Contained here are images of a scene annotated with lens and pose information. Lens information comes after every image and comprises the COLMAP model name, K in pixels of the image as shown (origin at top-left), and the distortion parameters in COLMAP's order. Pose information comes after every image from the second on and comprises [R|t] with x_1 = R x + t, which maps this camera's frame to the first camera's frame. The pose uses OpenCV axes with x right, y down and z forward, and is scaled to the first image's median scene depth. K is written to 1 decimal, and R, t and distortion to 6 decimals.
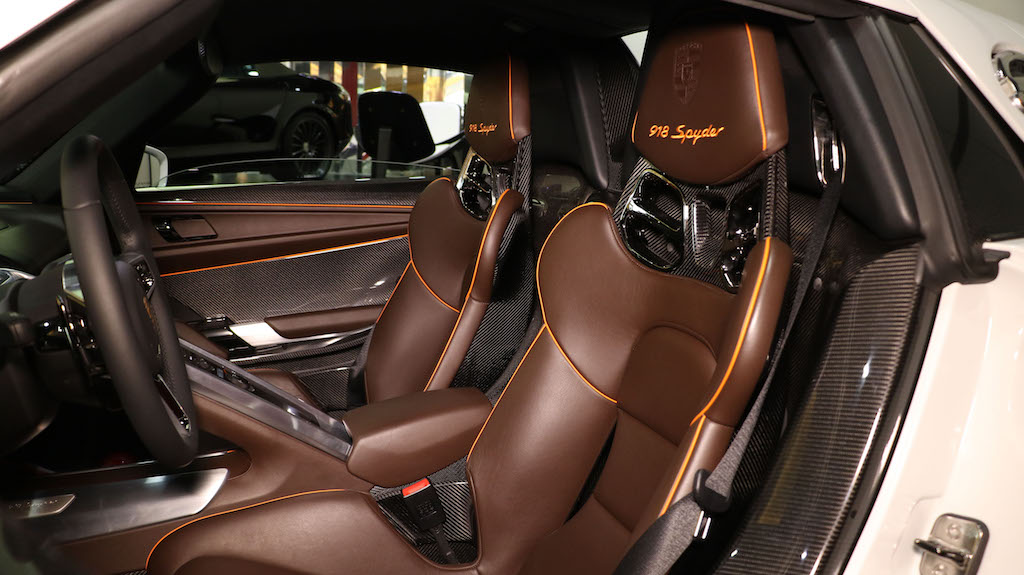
lens RADIAL K [[822.6, 0, 512.0], [0, 822.6, 287.5], [0, 0, 1]] dist [-0.204961, 0.177231]
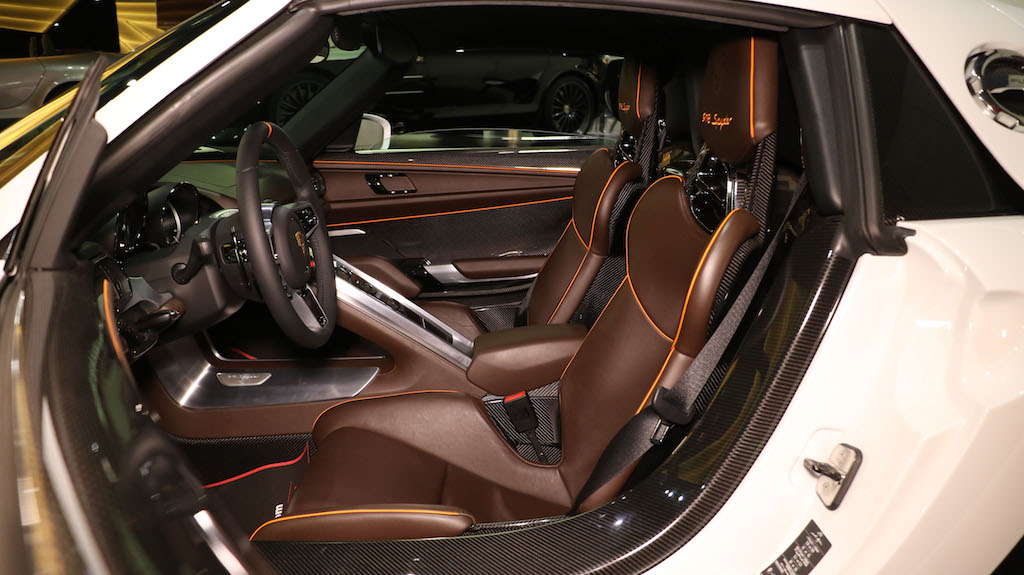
lens RADIAL K [[822.6, 0, 512.0], [0, 822.6, 287.5], [0, 0, 1]] dist [-0.204961, 0.177231]
pose [[0.942175, 0.073087, -0.327054, 0.317177], [-0.057531, 0.996715, 0.057003, 0.005084], [0.330146, -0.034891, 0.943285, -0.223417]]
